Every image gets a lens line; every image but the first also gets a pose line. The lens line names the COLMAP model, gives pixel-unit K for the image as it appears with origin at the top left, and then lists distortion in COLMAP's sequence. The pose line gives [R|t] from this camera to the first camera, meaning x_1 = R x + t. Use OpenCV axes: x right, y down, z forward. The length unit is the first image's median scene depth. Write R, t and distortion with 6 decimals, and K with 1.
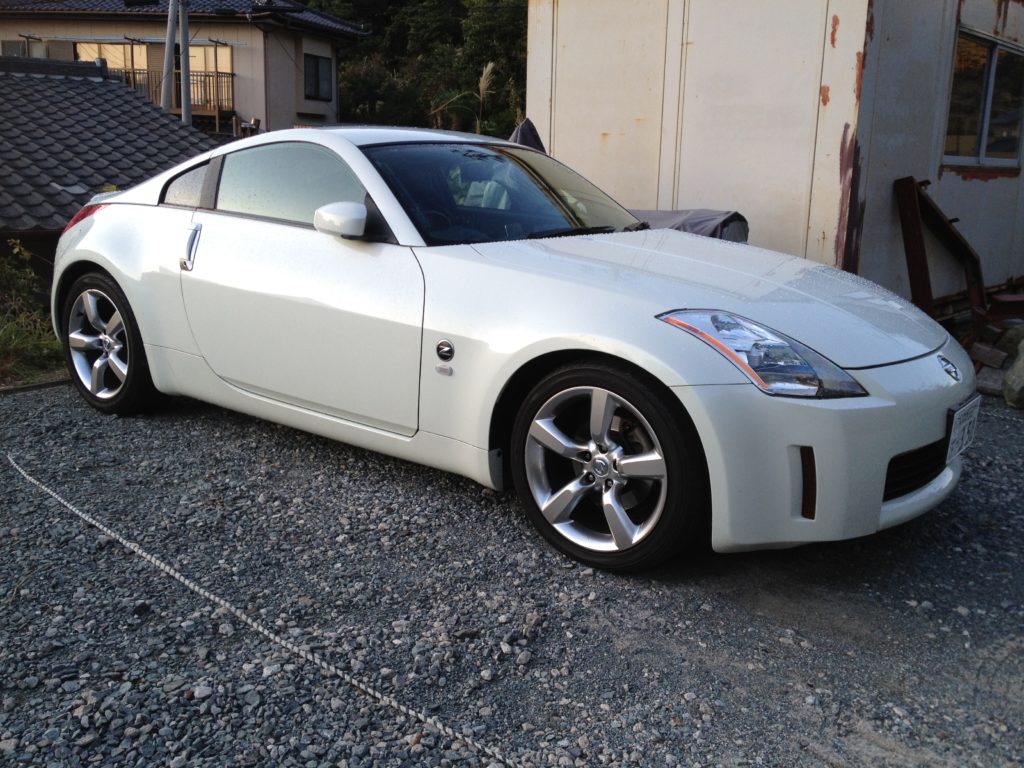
lens RADIAL K [[1006.9, 0, 512.0], [0, 1006.9, 384.0], [0, 0, 1]] dist [0.109575, -0.238716]
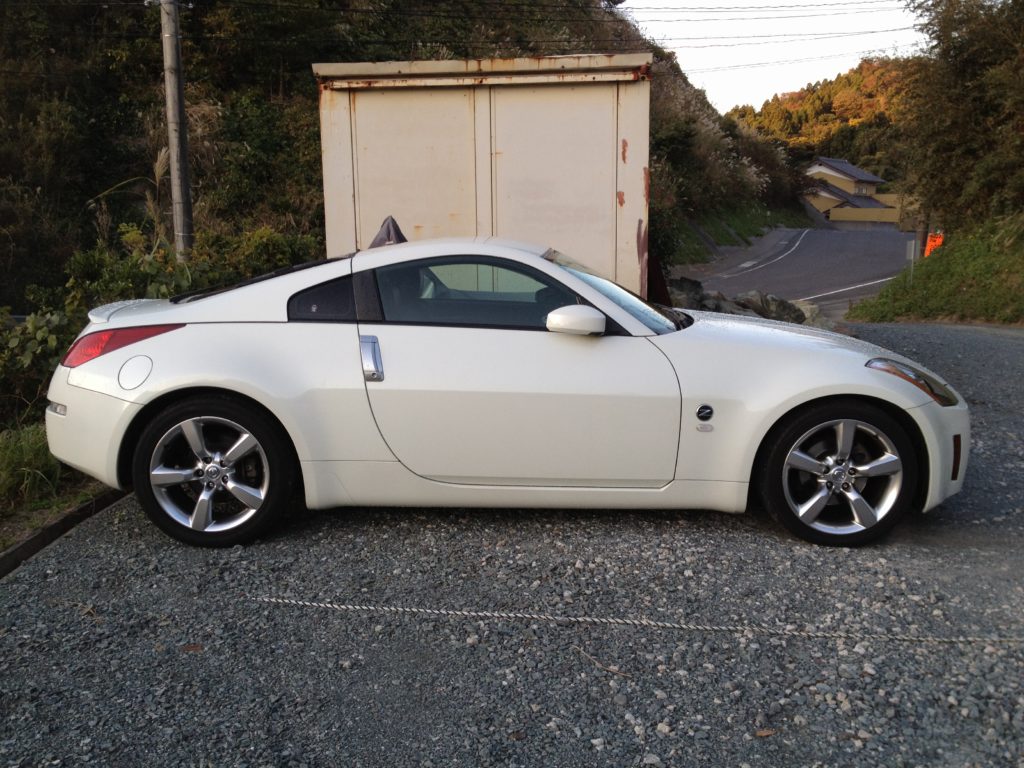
lens RADIAL K [[1006.9, 0, 512.0], [0, 1006.9, 384.0], [0, 0, 1]] dist [0.109575, -0.238716]
pose [[0.773219, -0.120755, 0.622536, -0.975736], [0.155566, 0.987824, -0.001610, -0.097814], [-0.614761, 0.098090, 0.782590, 0.124056]]
